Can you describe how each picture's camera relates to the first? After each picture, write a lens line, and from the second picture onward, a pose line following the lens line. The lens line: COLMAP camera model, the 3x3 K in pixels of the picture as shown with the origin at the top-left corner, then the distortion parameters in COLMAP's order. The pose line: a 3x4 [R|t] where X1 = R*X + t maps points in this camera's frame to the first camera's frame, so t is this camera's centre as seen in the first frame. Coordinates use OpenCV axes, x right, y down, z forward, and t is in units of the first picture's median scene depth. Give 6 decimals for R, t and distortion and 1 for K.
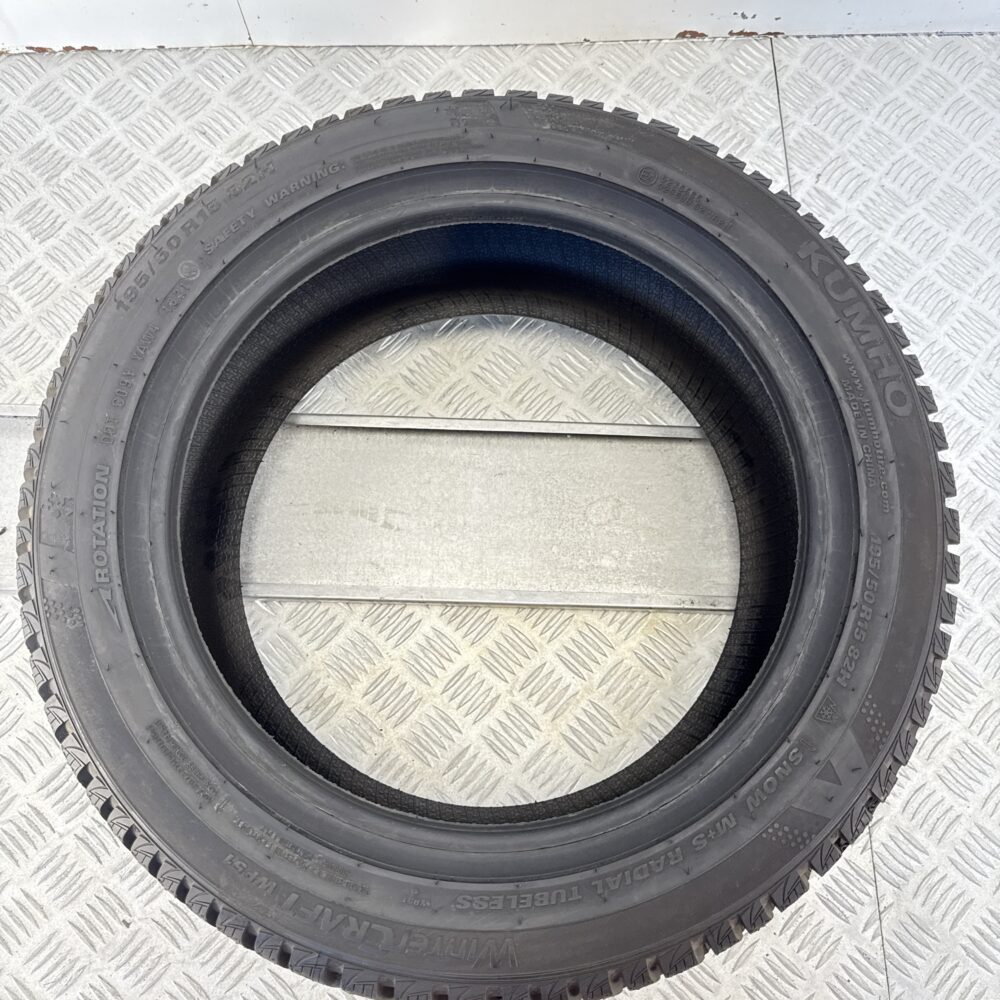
lens RADIAL K [[934.2, 0, 498.7], [0, 934.2, 510.7], [0, 0, 1]] dist [0.041536, -0.012072]
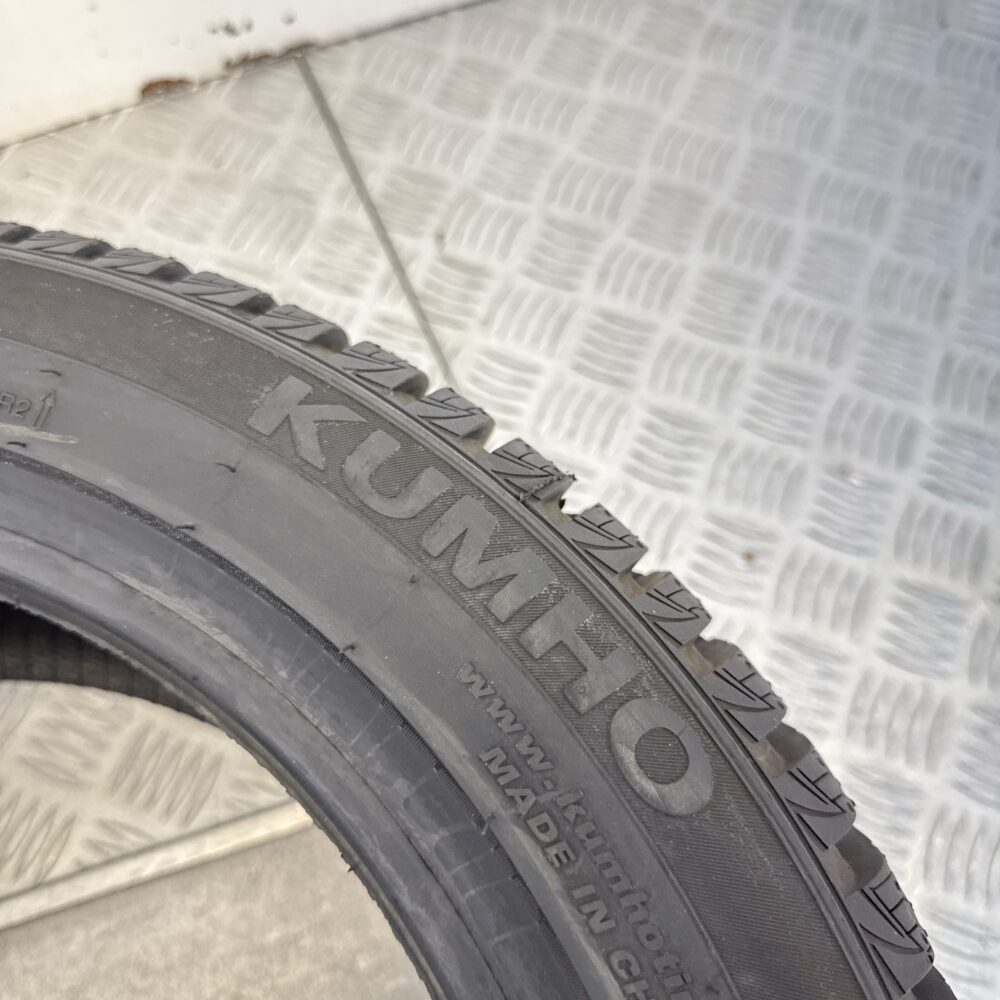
lens RADIAL K [[1002.0, 0, 500.0], [0, 1002.0, 500.0], [0, 0, 1]] dist [-0.009973, -0.022257]
pose [[0.931955, -0.329036, 0.152301, 0.335301], [0.349057, 0.927844, -0.131392, -0.165738], [-0.098079, 0.175613, 0.979561, 0.629896]]
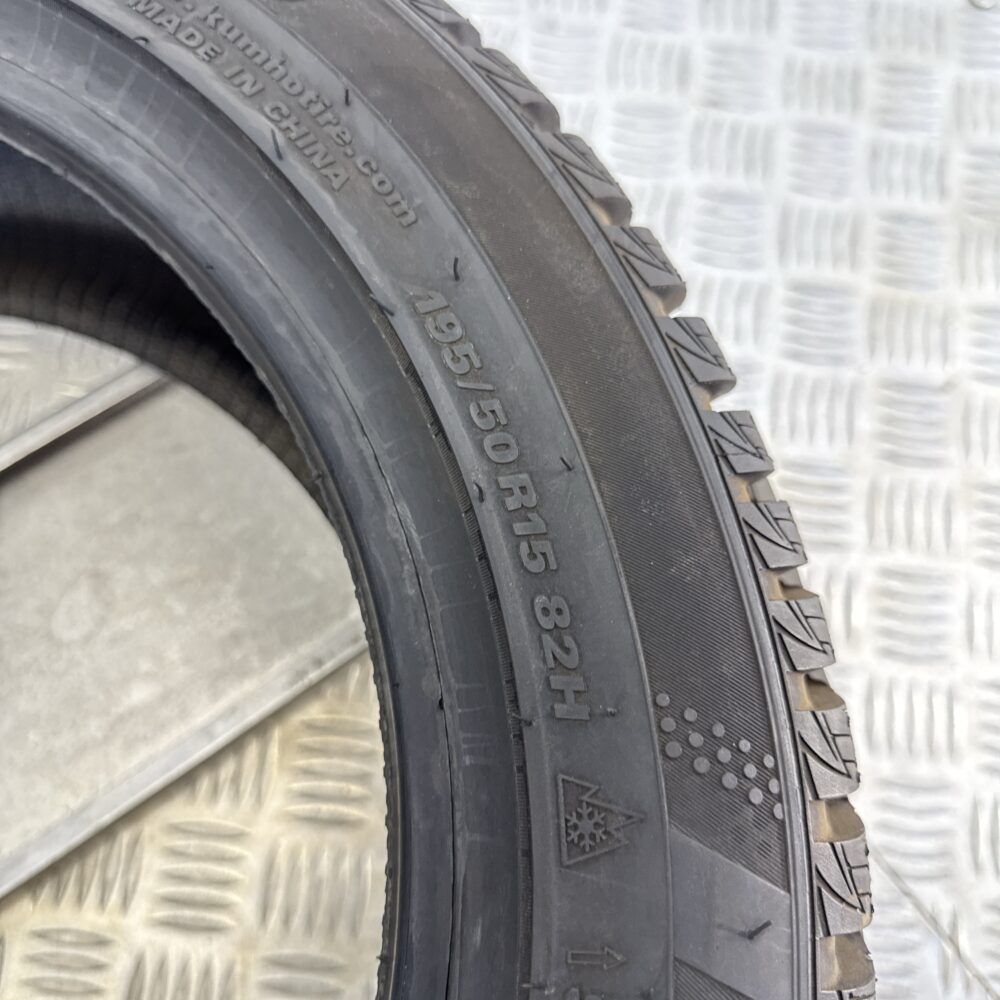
lens RADIAL K [[1002.0, 0, 500.0], [0, 1002.0, 500.0], [0, 0, 1]] dist [-0.009973, -0.022257]
pose [[0.800141, -0.564174, 0.203671, 0.282349], [0.573132, 0.819270, 0.017797, 0.092057], [-0.176903, 0.102490, 0.978878, 0.594124]]
